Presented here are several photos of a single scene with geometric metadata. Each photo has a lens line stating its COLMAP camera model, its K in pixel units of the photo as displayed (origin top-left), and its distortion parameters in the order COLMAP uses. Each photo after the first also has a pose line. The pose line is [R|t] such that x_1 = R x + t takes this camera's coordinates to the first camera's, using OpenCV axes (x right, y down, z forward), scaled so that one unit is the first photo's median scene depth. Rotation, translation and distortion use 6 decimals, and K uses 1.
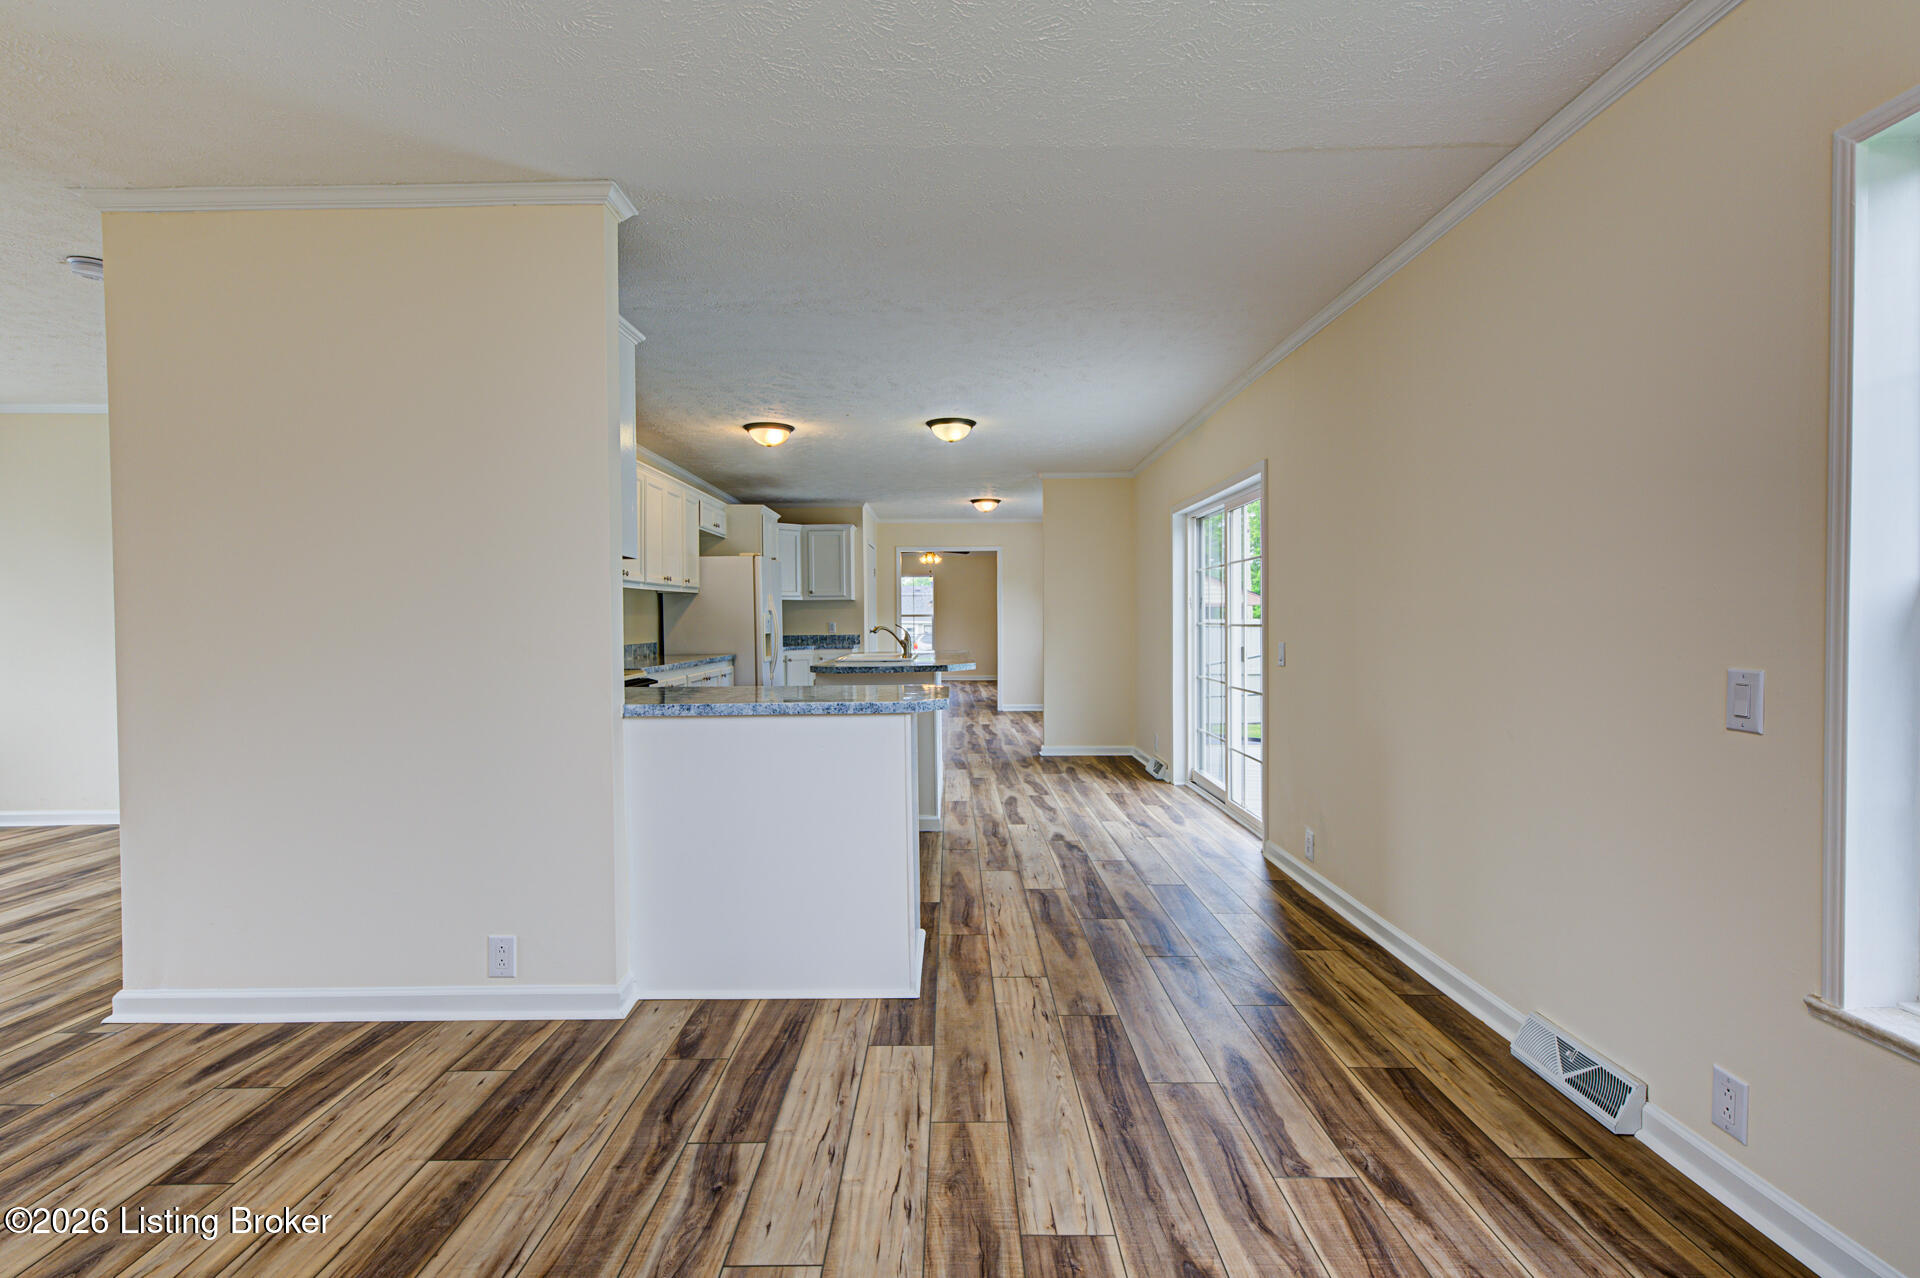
lens RADIAL K [[916.1, 0, 960.0], [0, 916.1, 639.0], [0, 0, 1]] dist [0.000827, 0.000004]
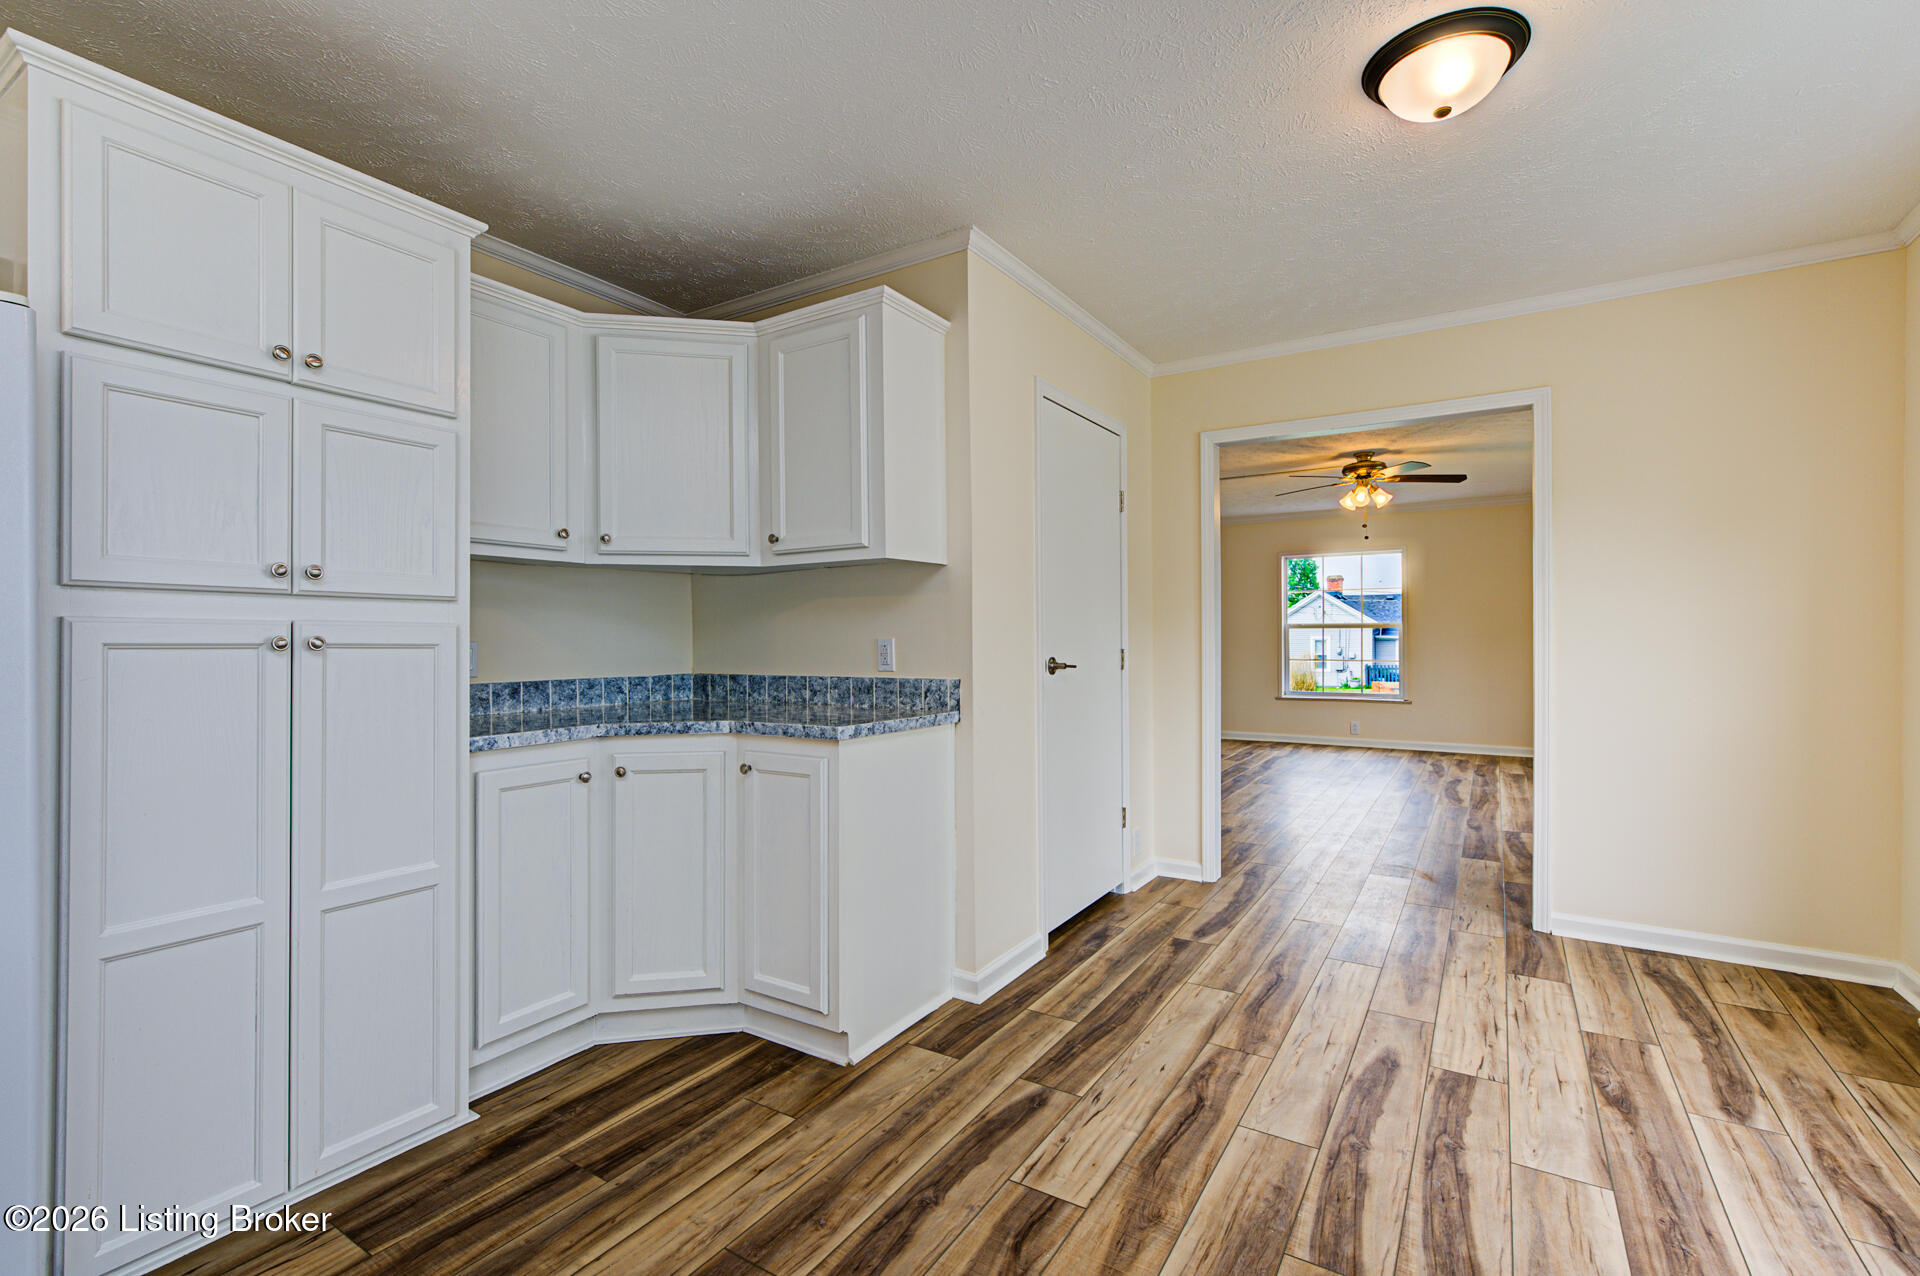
lens RADIAL K [[844.6, 0, 960.0], [0, 844.6, 638.0], [0, 0, 1]] dist [-0.000717, 0.000025]
pose [[0.838646, 0.003618, -0.544665, 0.087246], [-0.013382, 0.999813, -0.013962, -0.032533], [0.544513, 0.018998, 0.838537, 1.731900]]
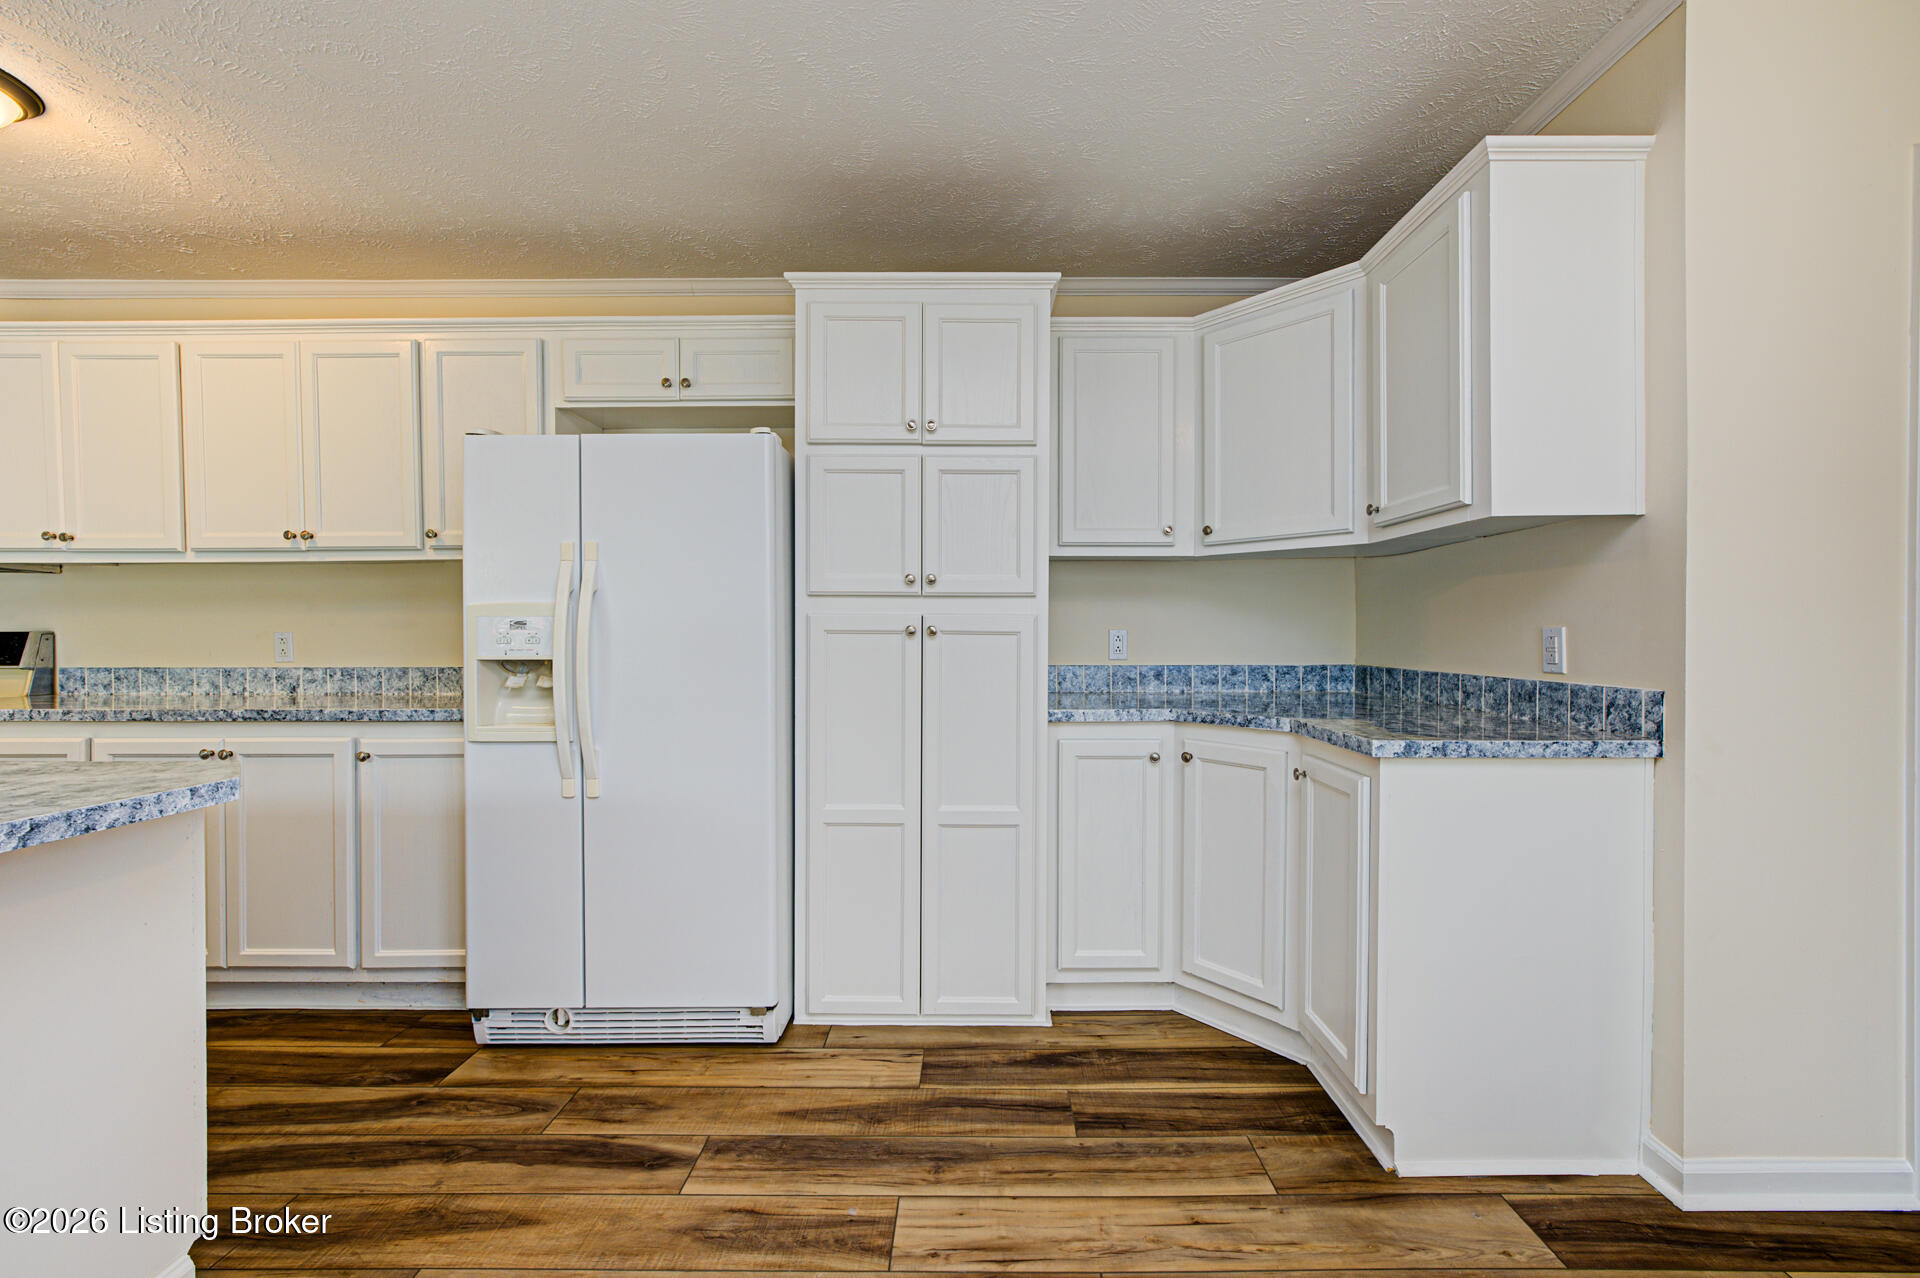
lens RADIAL K [[756.5, 0, 960.0], [0, 756.5, 639.0], [0, 0, 1]] dist [-0.000842, 0.000014]
pose [[-0.008306, 0.021452, -0.999735, 0.107230], [-0.019233, 0.999582, 0.021608, -0.036821], [0.999781, 0.019407, -0.007890, 1.919778]]
